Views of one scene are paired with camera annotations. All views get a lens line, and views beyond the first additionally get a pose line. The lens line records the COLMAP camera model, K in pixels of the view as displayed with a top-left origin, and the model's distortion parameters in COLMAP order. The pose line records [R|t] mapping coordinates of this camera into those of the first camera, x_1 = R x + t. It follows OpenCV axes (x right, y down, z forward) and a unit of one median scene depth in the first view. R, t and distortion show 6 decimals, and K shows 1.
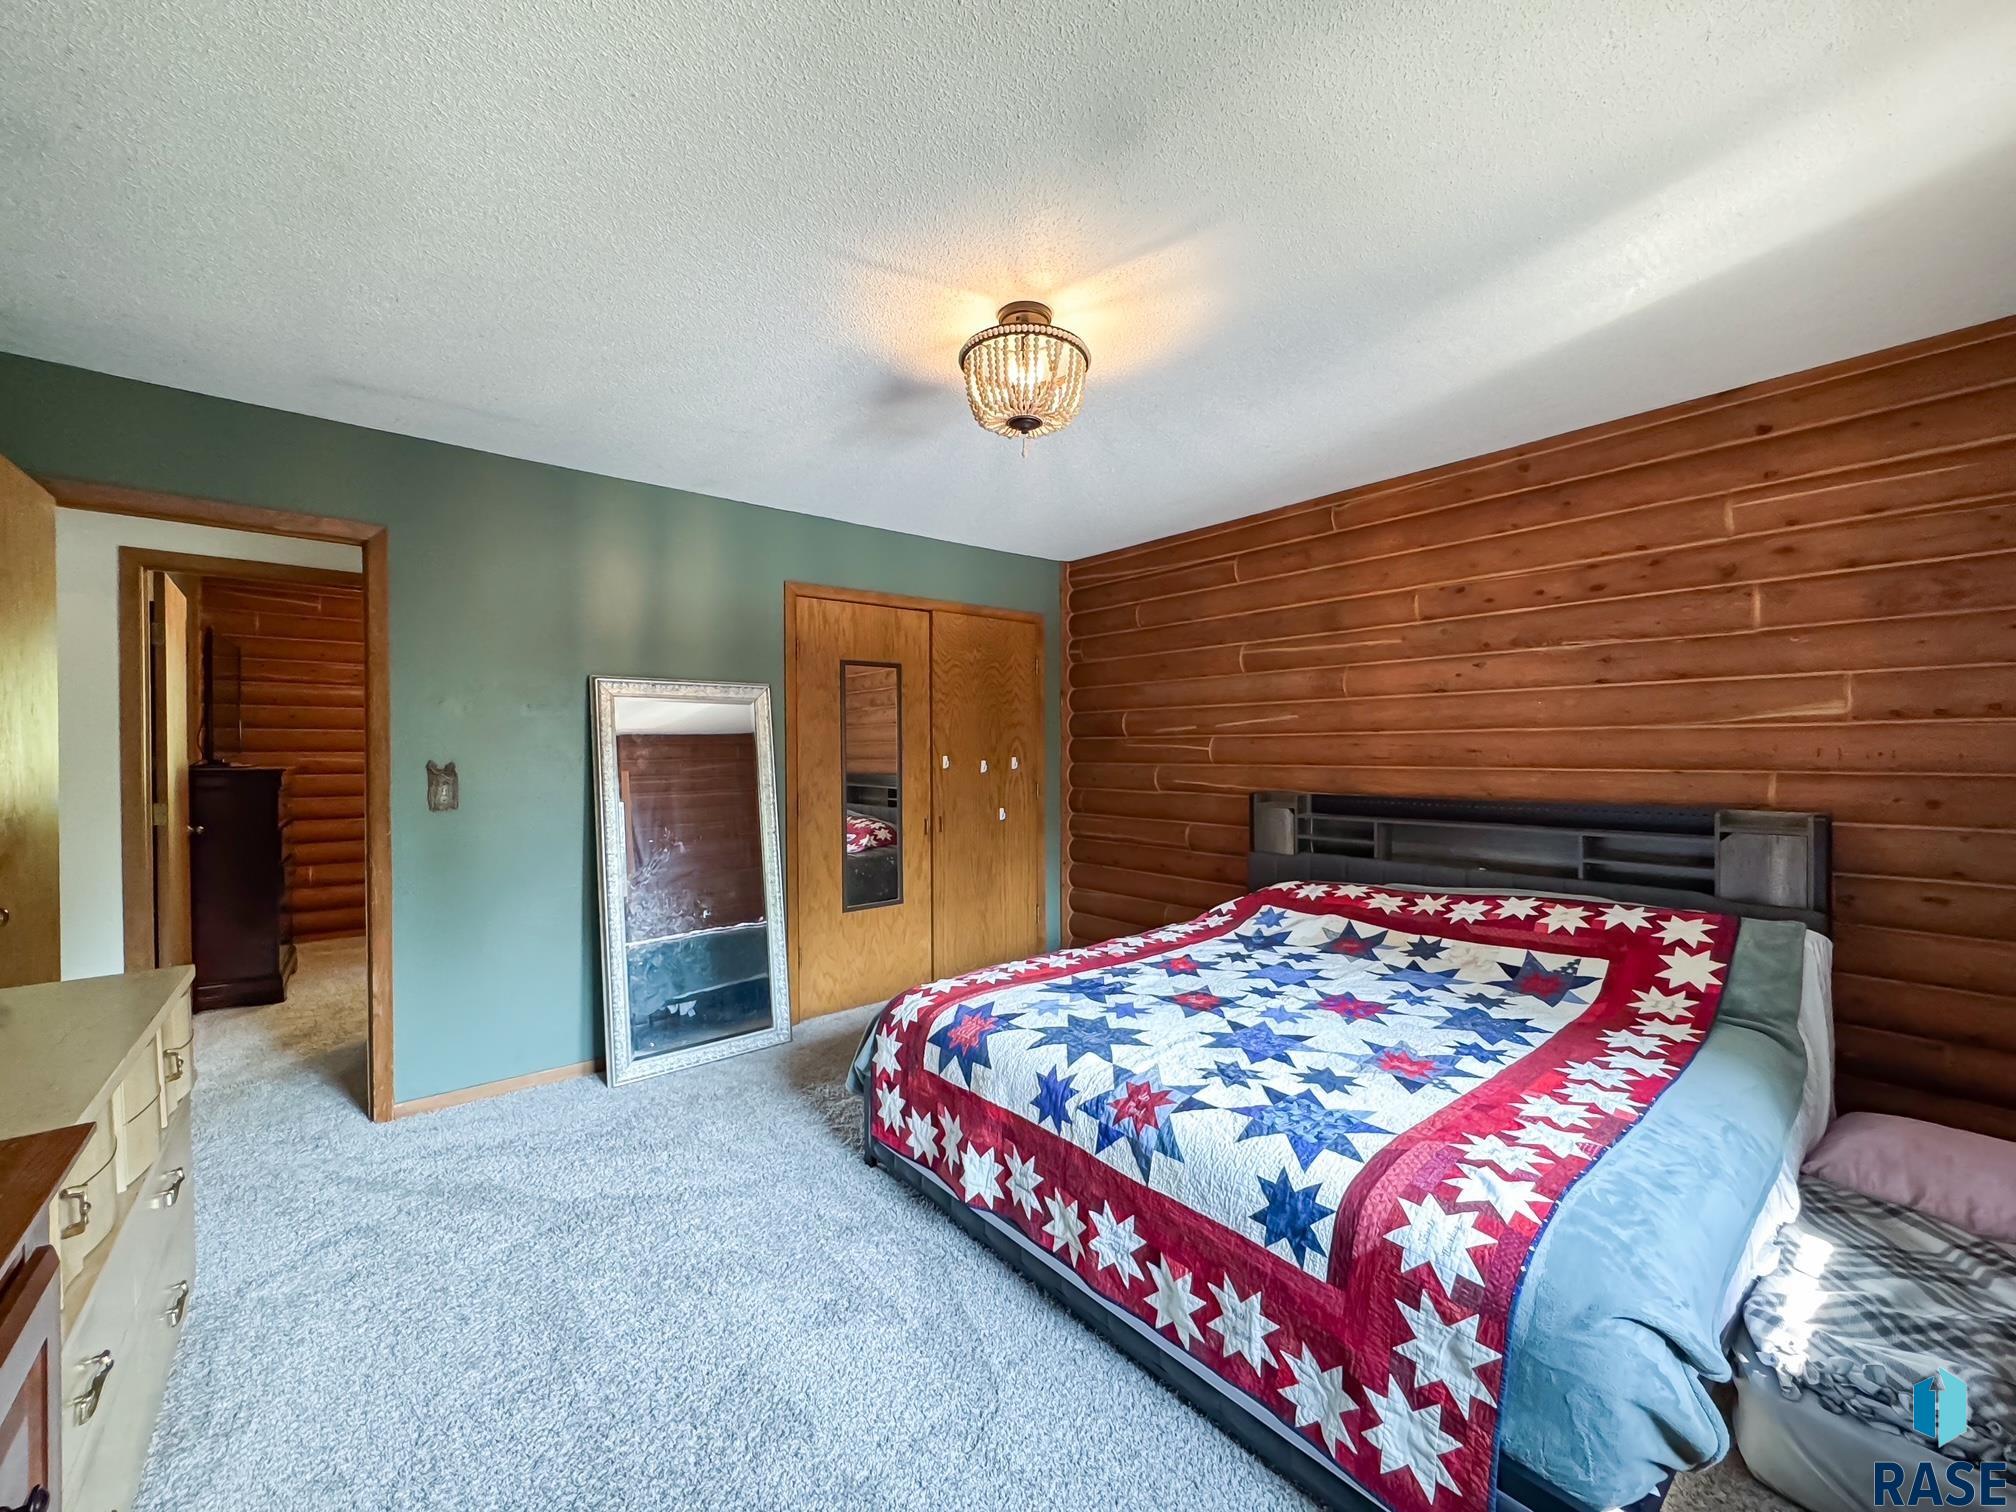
lens RADIAL K [[807.1, 0, 1013.2], [0, 807.1, 754.2], [0, 0, 1]] dist [-0.001064, 0.000177]
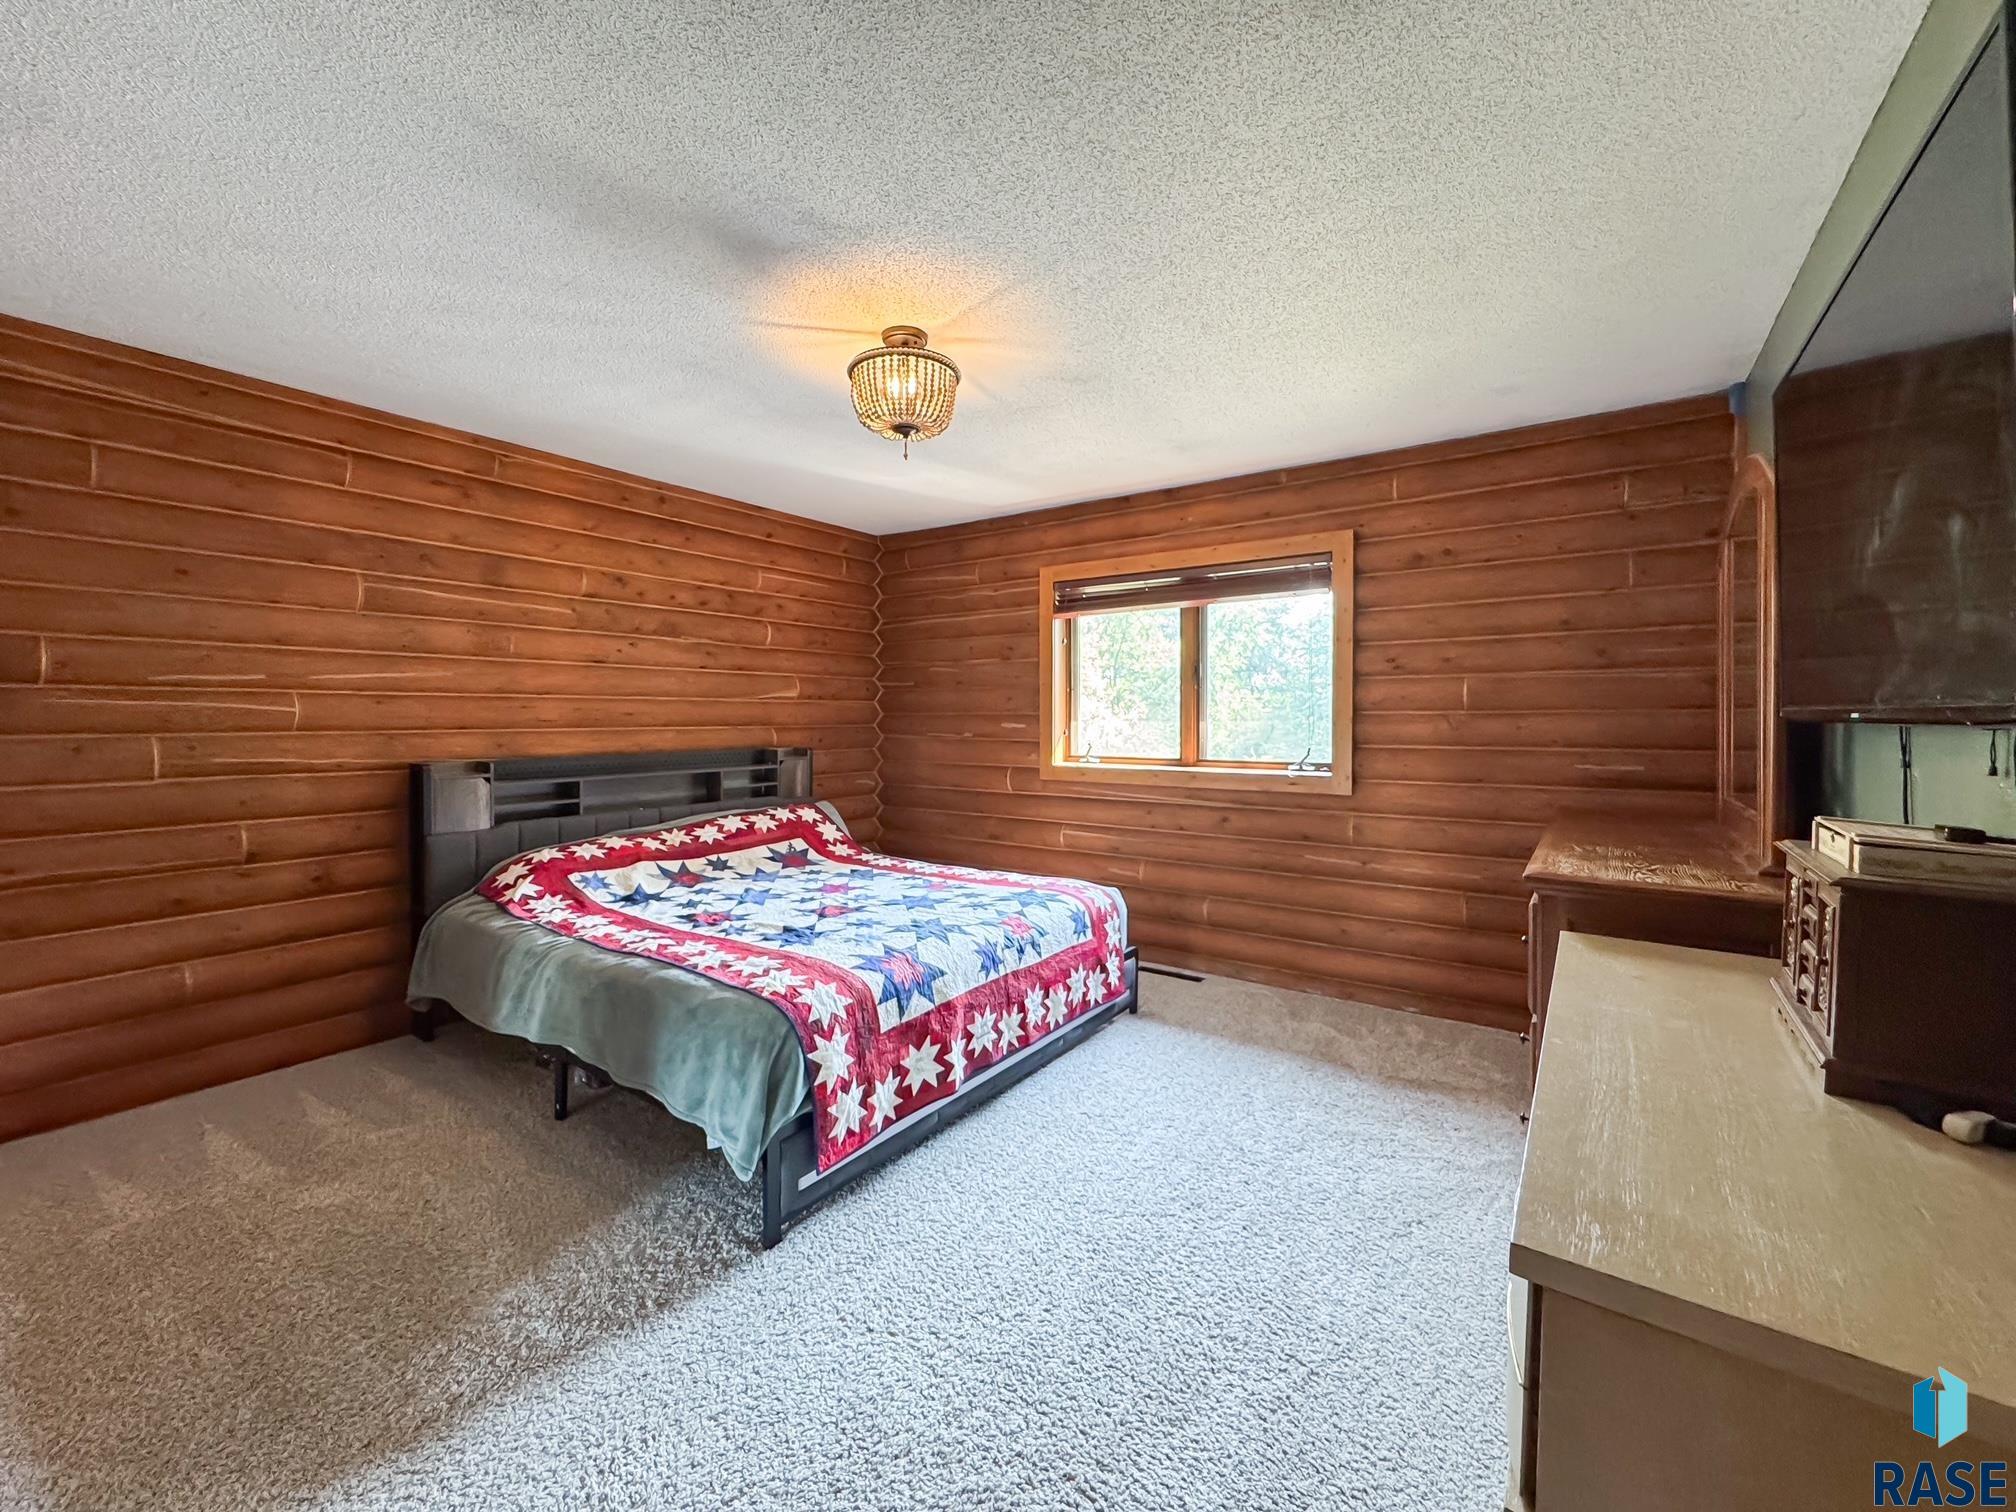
lens RADIAL K [[807.7, 0, 1008.1], [0, 807.7, 722.4], [0, 0, 1]] dist [0.000121, 0.000039]
pose [[-0.248146, -0.002885, 0.968718, -0.821566], [0.006008, 0.999972, 0.004517, 0.006449], [-0.968704, 0.006941, -0.248121, 0.815691]]
